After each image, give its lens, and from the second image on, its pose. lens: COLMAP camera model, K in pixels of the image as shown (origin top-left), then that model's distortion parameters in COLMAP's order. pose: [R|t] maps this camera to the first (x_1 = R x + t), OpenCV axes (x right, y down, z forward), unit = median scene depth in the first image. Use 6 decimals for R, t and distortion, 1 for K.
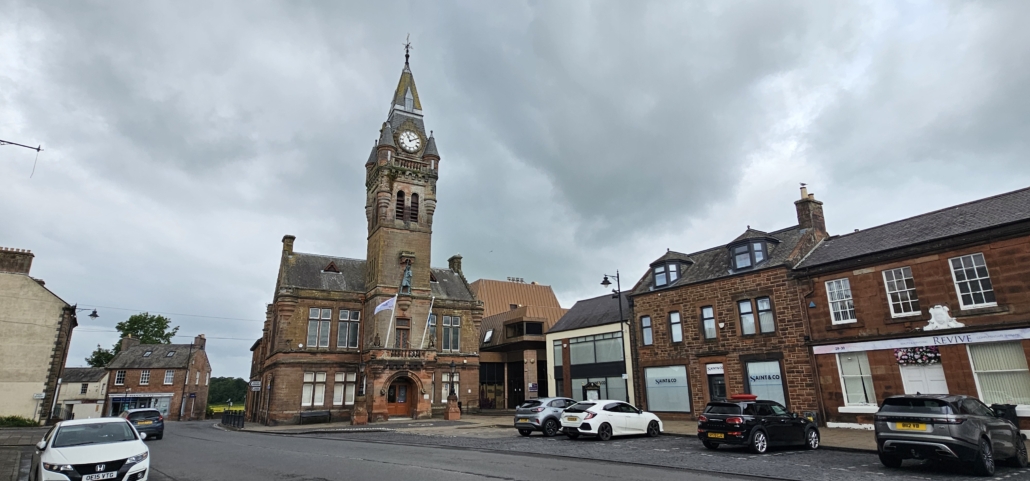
lens RADIAL K [[520.9, 0, 515.0], [0, 520.9, 240.5], [0, 0, 1]] dist [0.001190, 0.000104]
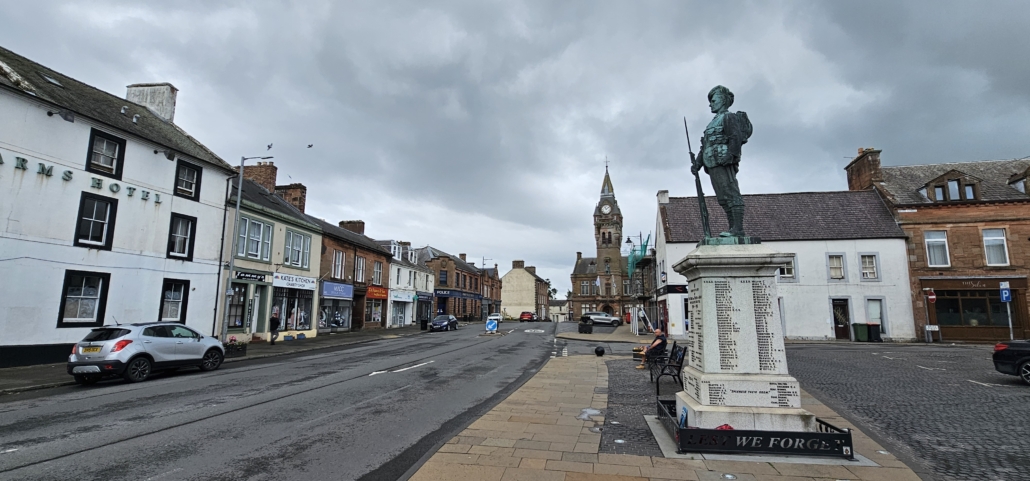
lens RADIAL K [[520.9, 0, 515.0], [0, 520.9, 240.5], [0, 0, 1]] dist [0.001190, 0.000104]
pose [[0.602061, -0.087137, -0.793681, 1.461890], [0.194646, 0.980055, 0.040054, -0.234217], [0.774361, -0.178602, 0.607014, -0.816521]]
